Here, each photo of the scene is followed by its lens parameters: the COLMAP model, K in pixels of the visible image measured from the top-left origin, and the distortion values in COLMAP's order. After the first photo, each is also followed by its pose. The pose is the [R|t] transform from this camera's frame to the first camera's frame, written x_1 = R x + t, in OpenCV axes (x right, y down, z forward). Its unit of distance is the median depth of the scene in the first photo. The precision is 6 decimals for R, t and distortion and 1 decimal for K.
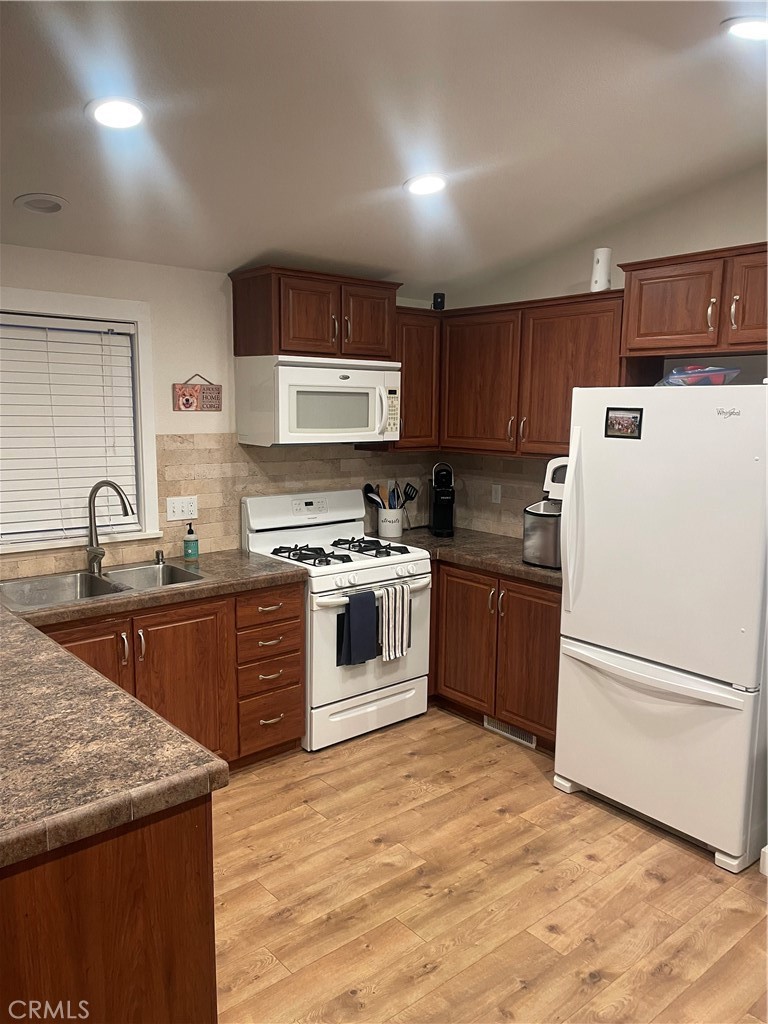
lens RADIAL K [[771.7, 0, 383.6], [0, 771.7, 512.8], [0, 0, 1]] dist [0.057429, -0.038351]
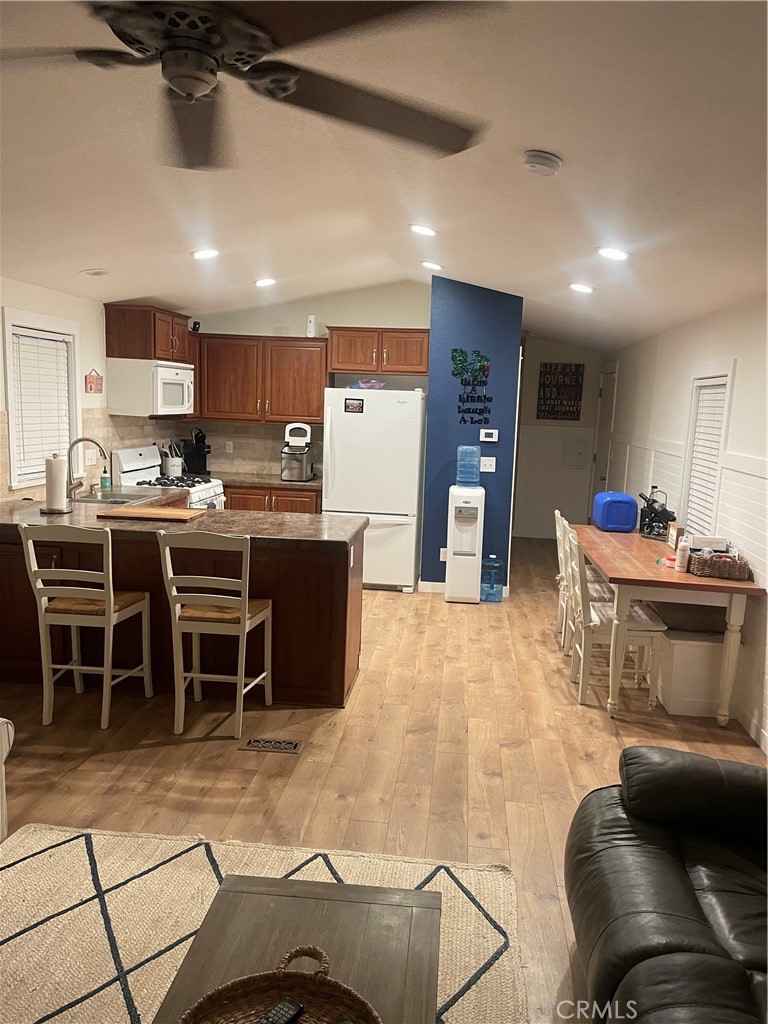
lens RADIAL K [[771.7, 0, 385.1], [0, 771.7, 513.5], [0, 0, 1]] dist [0.057429, -0.038351]
pose [[0.727584, -0.083686, 0.680895, -0.888489], [0.064817, 0.996477, 0.053211, 0.059816], [-0.682949, 0.005418, 0.730445, -0.503481]]
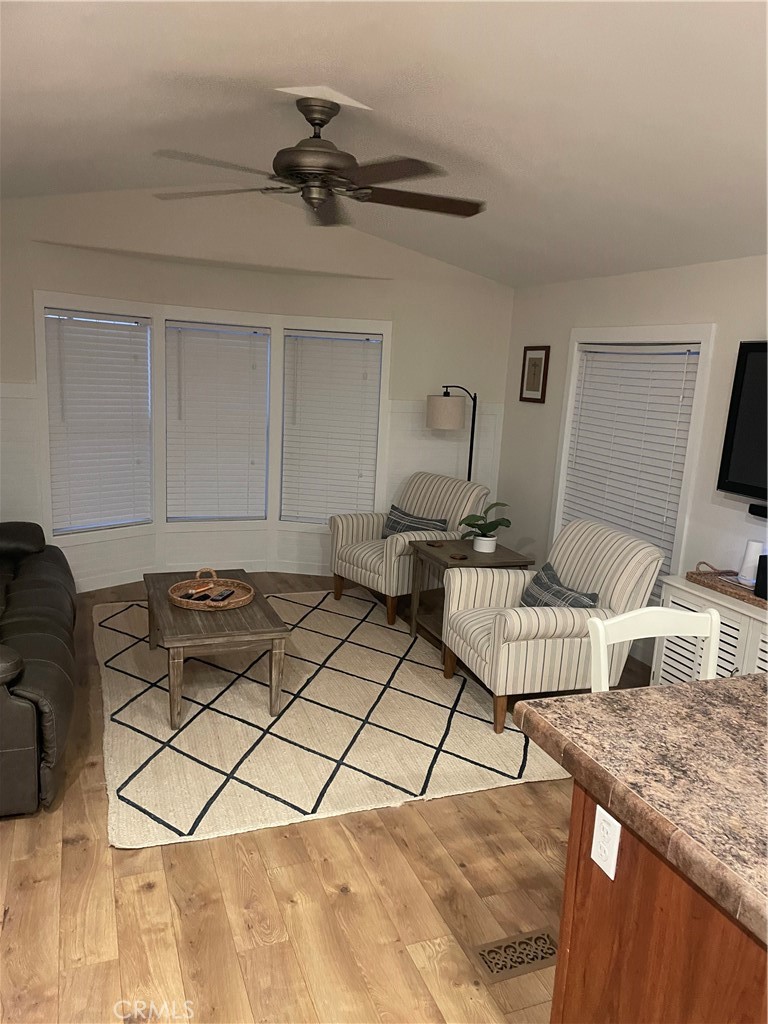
lens RADIAL K [[771.7, 0, 384.2], [0, 771.7, 513.7], [0, 0, 1]] dist [0.057429, -0.038351]
pose [[-0.332165, 0.153620, -0.930627, 0.110446], [-0.189708, 0.955605, 0.225455, -0.034795], [0.923946, 0.251436, -0.288276, 0.242634]]
